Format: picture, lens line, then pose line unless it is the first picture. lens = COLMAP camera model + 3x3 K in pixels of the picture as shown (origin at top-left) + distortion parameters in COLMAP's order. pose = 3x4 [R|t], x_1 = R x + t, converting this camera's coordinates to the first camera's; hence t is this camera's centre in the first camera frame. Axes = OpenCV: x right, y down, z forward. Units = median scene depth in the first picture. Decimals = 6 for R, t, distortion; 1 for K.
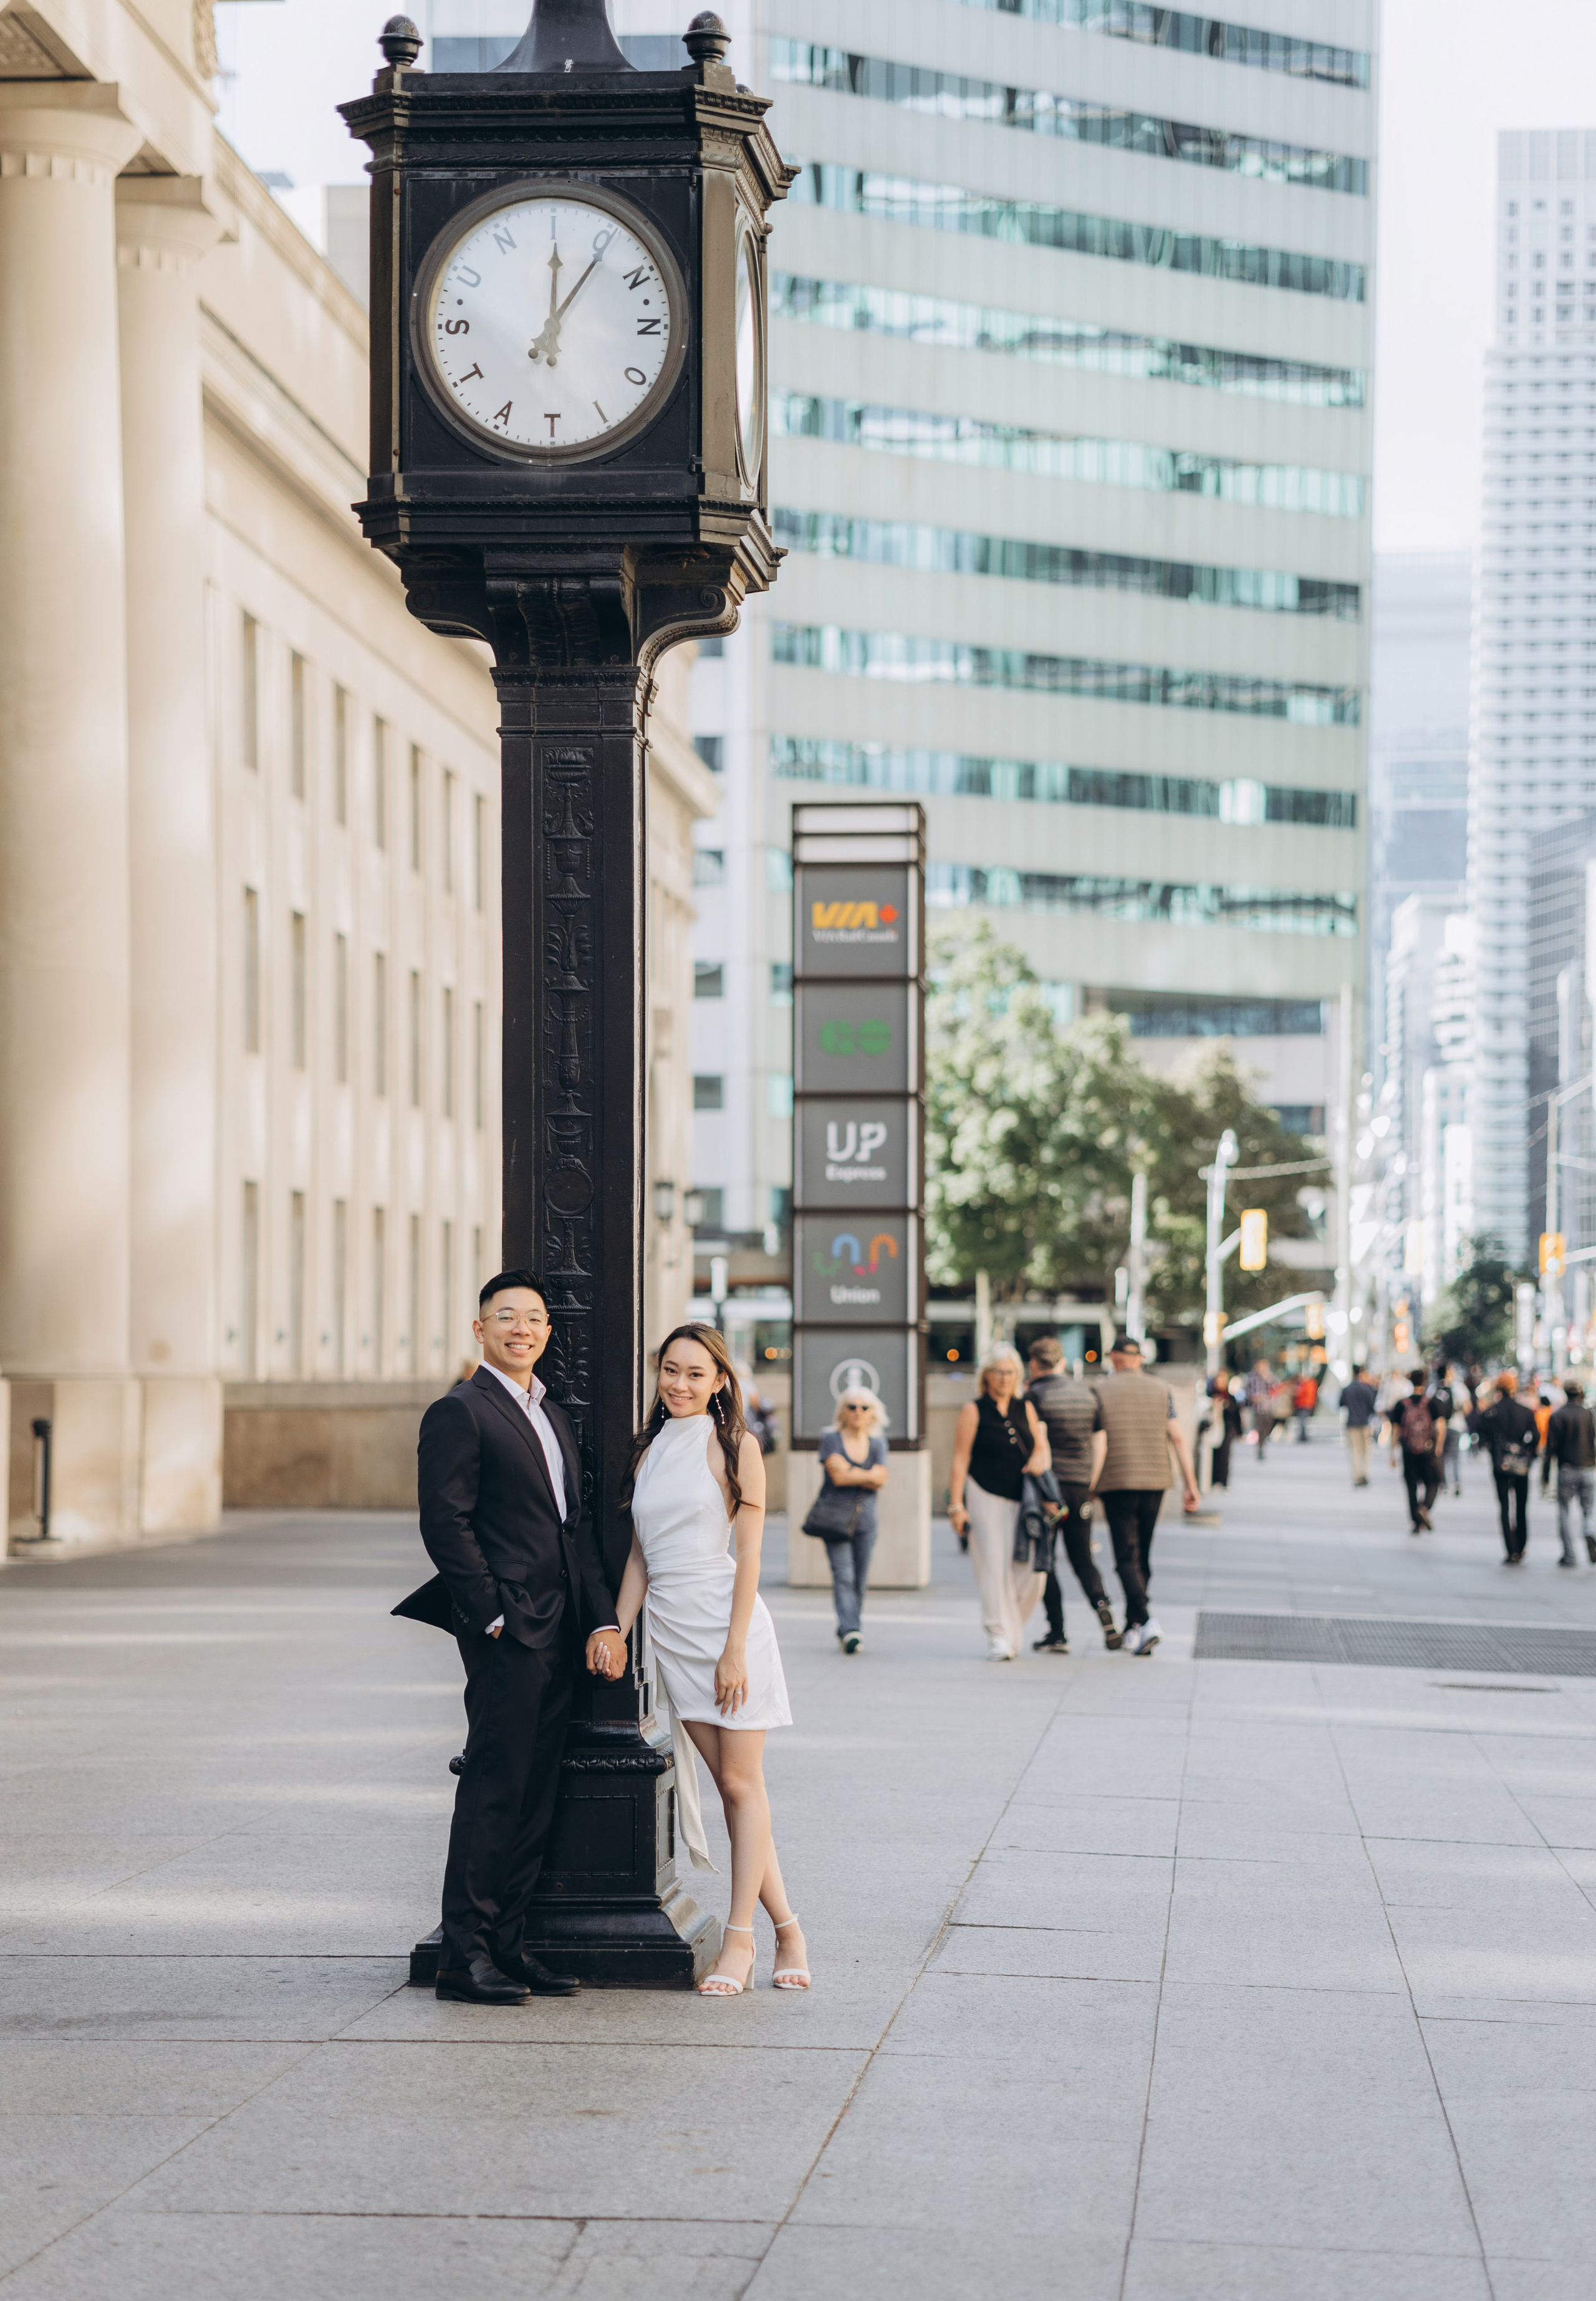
lens RADIAL K [[7663.6, 0, 792.3], [0, 7663.6, 1227.3], [0, 0, 1]] dist [2.729186, -2.765014]
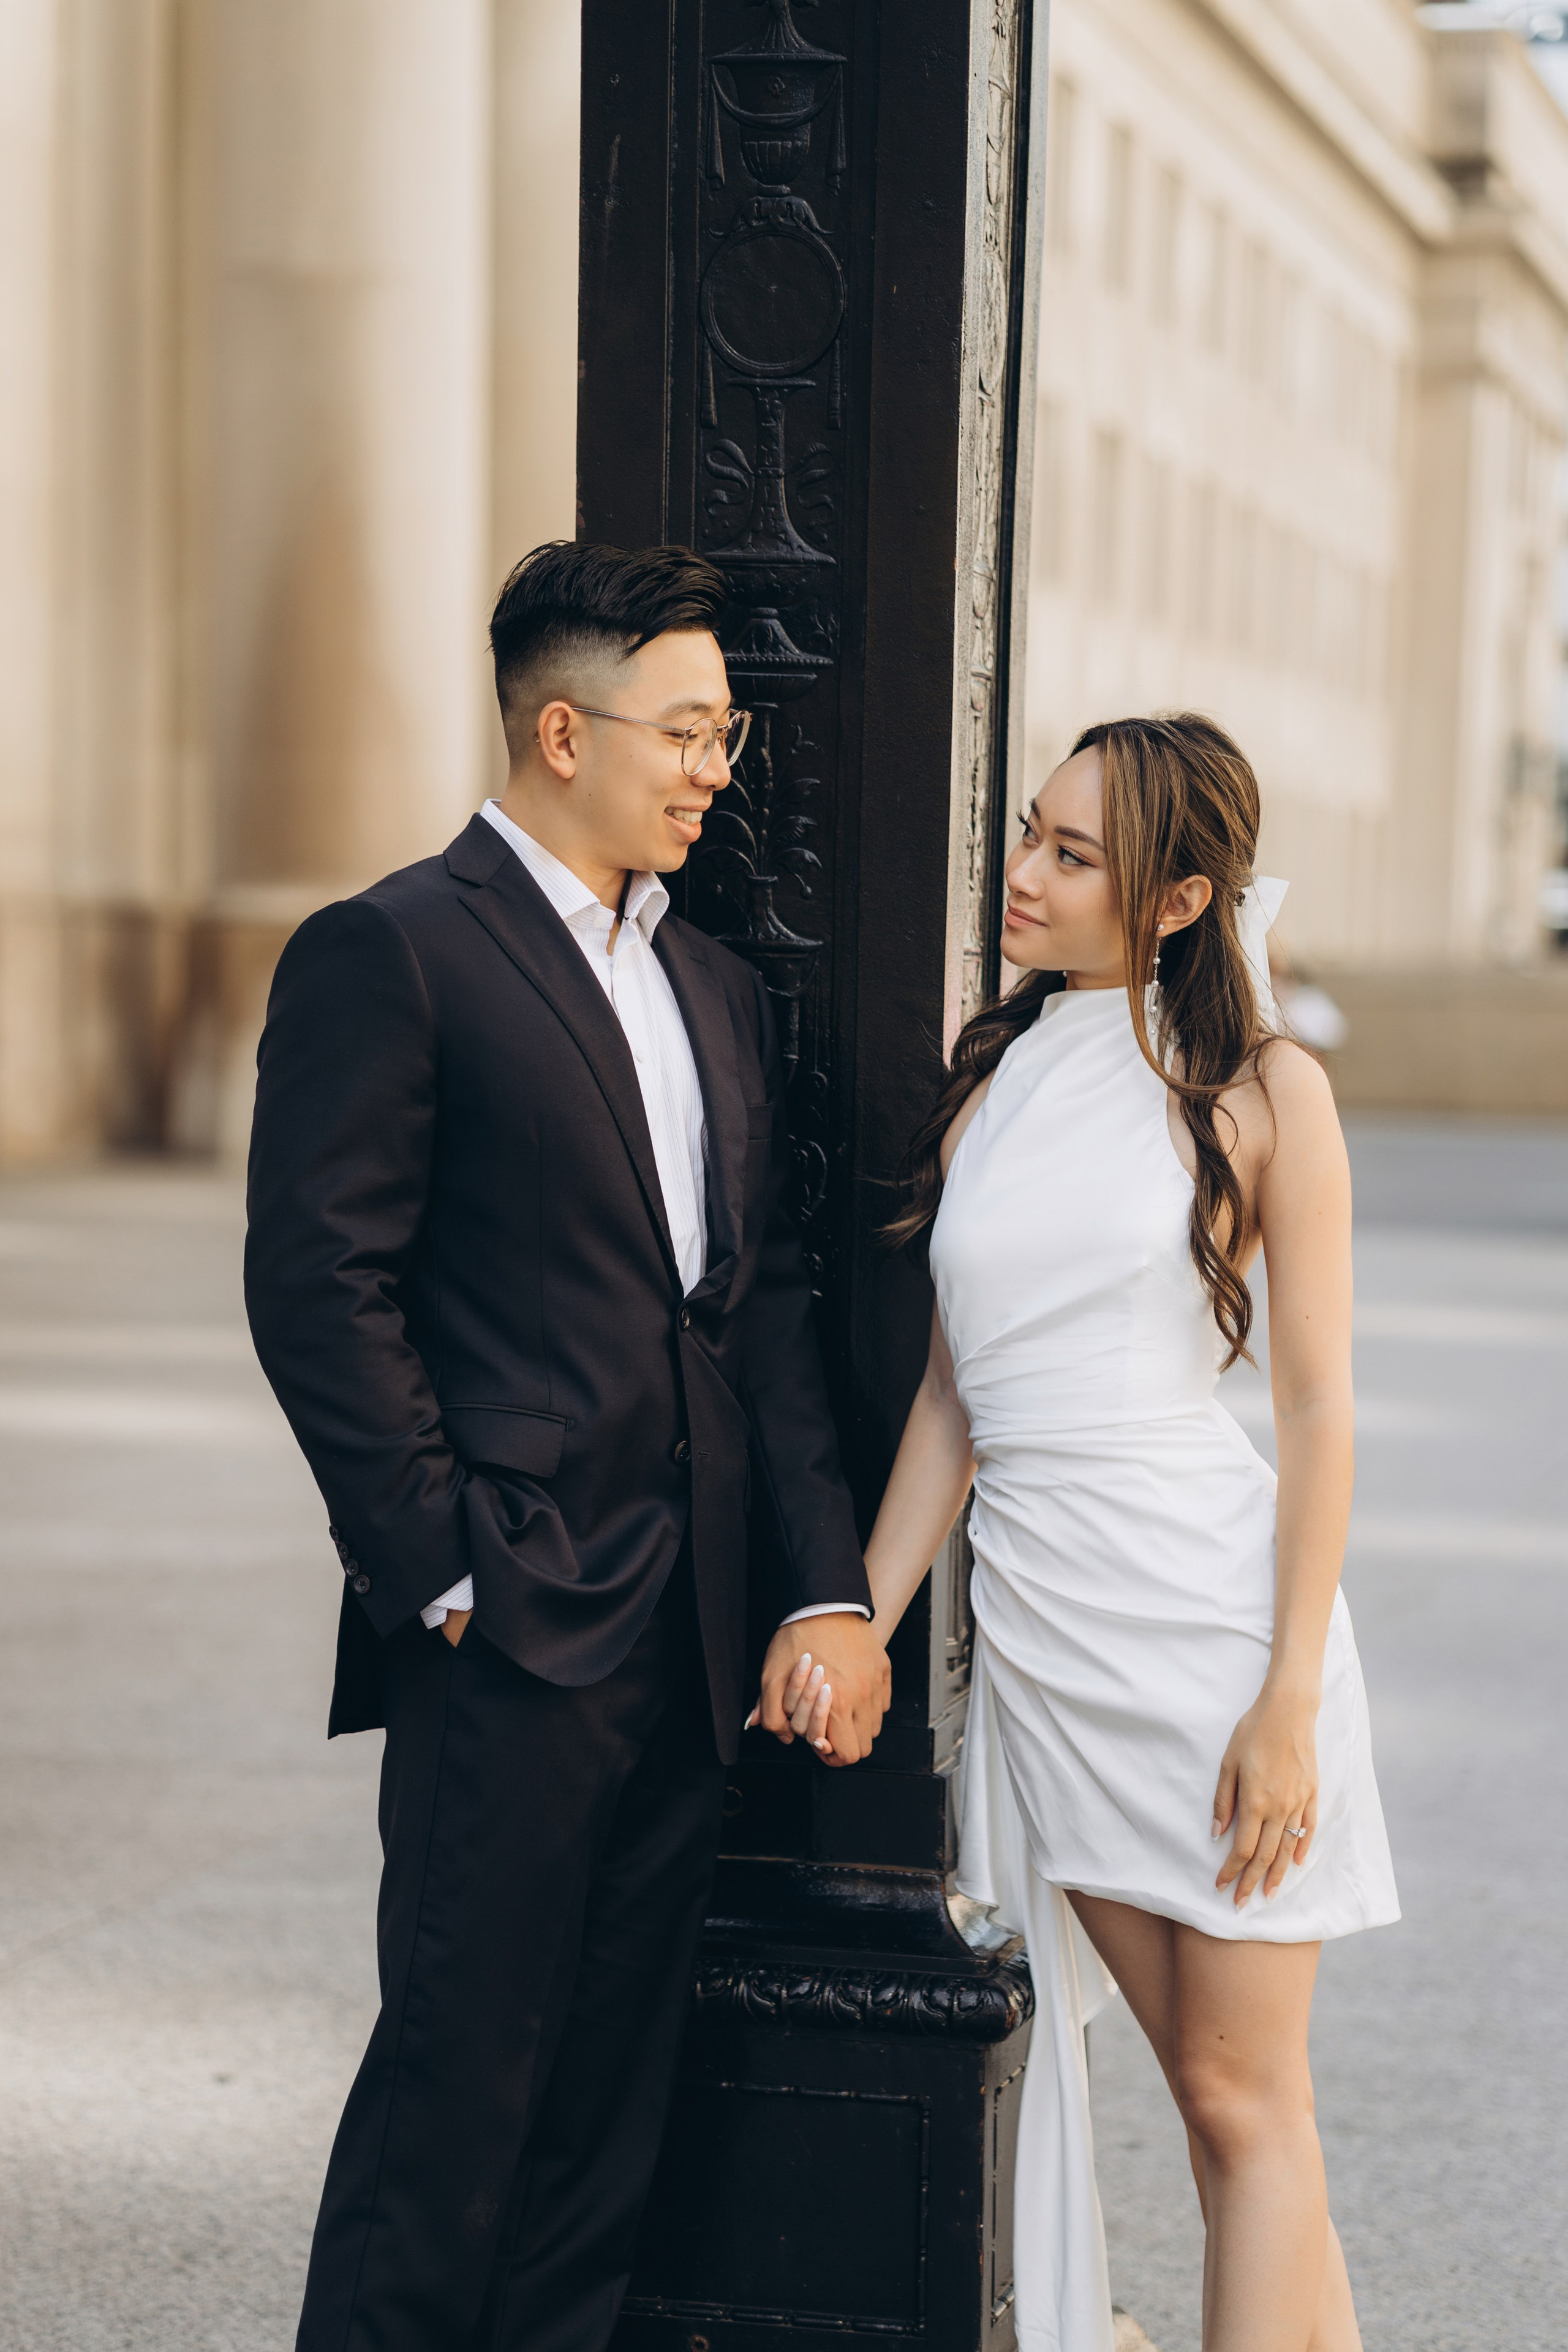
lens RADIAL K [[6826.4, 0, 596.7], [0, 6826.4, 1225.7], [0, 0, 1]] dist [1.652533, -16.015246]
pose [[0.984998, 0.031788, -0.169614, 0.006378], [-0.022270, 0.998084, 0.057725, 0.007160], [0.171124, -0.053082, 0.983819, 0.277358]]
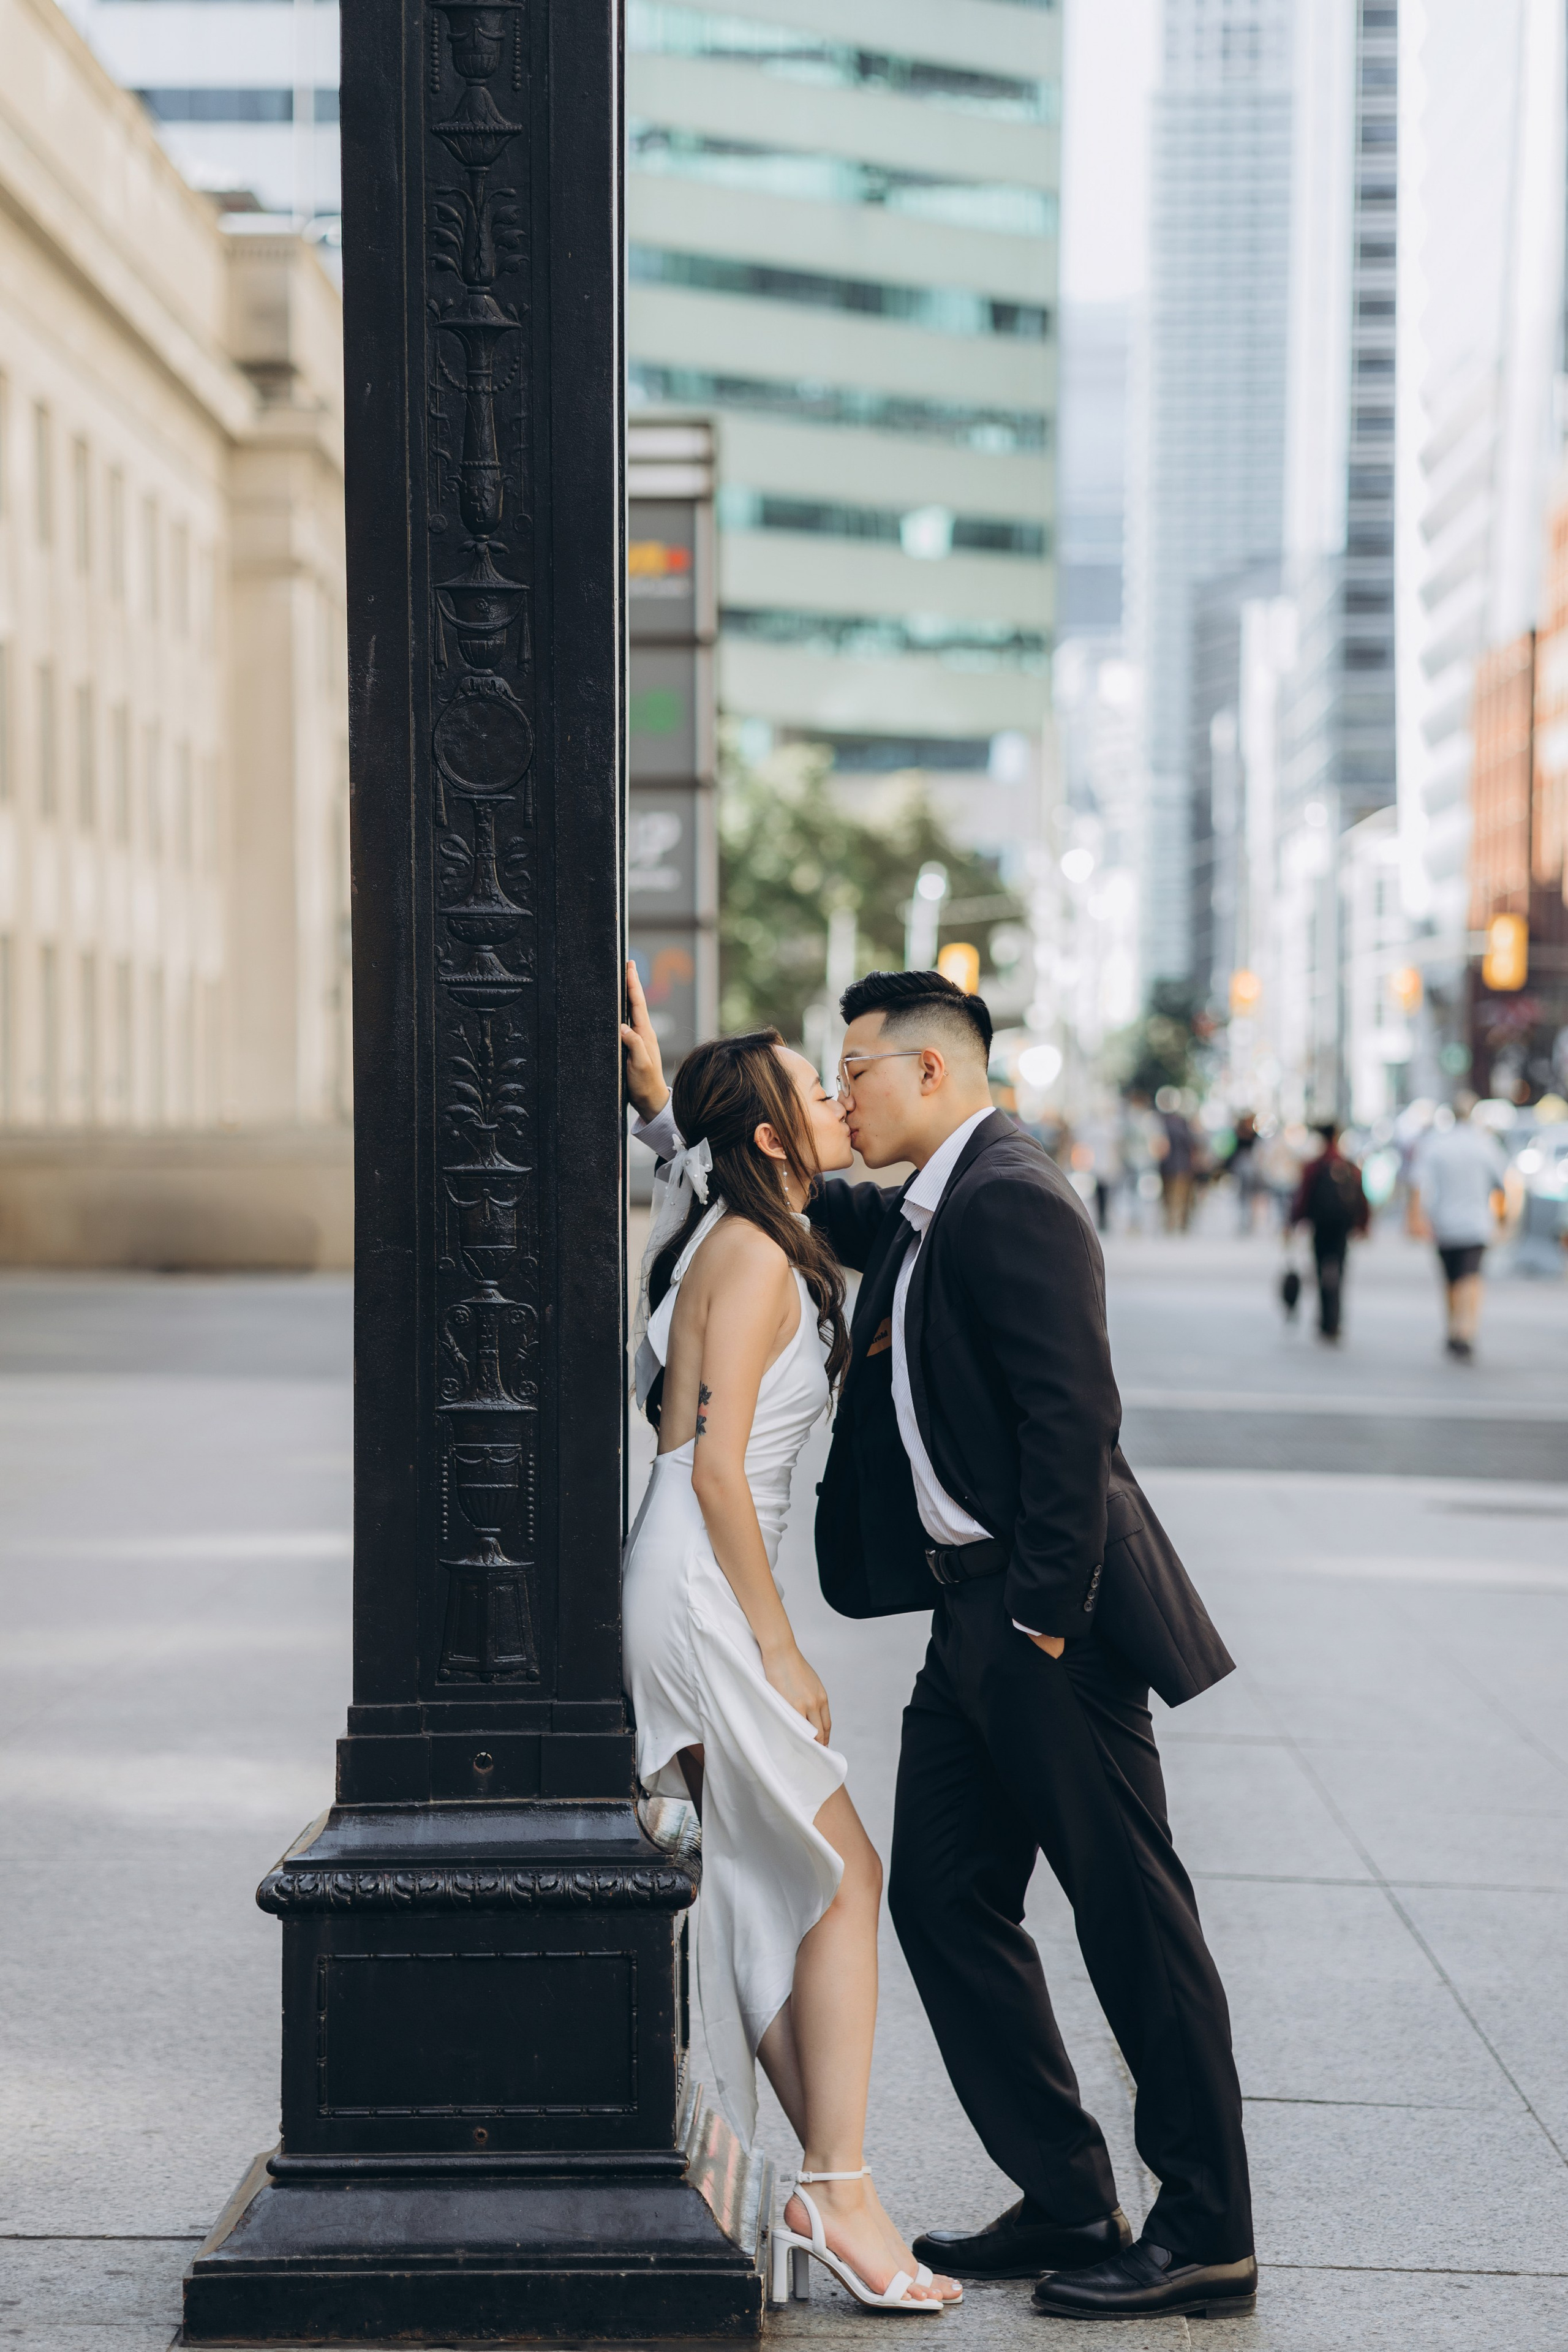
lens RADIAL K [[7251.2, 0, 721.5], [0, 7251.2, 1176.3], [0, 0, 1]] dist [2.752679, -44.210474]
pose [[0.999249, -0.007234, 0.038066, -0.012700], [0.006233, 0.999633, 0.026370, 0.004336], [-0.038243, -0.026113, 0.998927, 0.208072]]
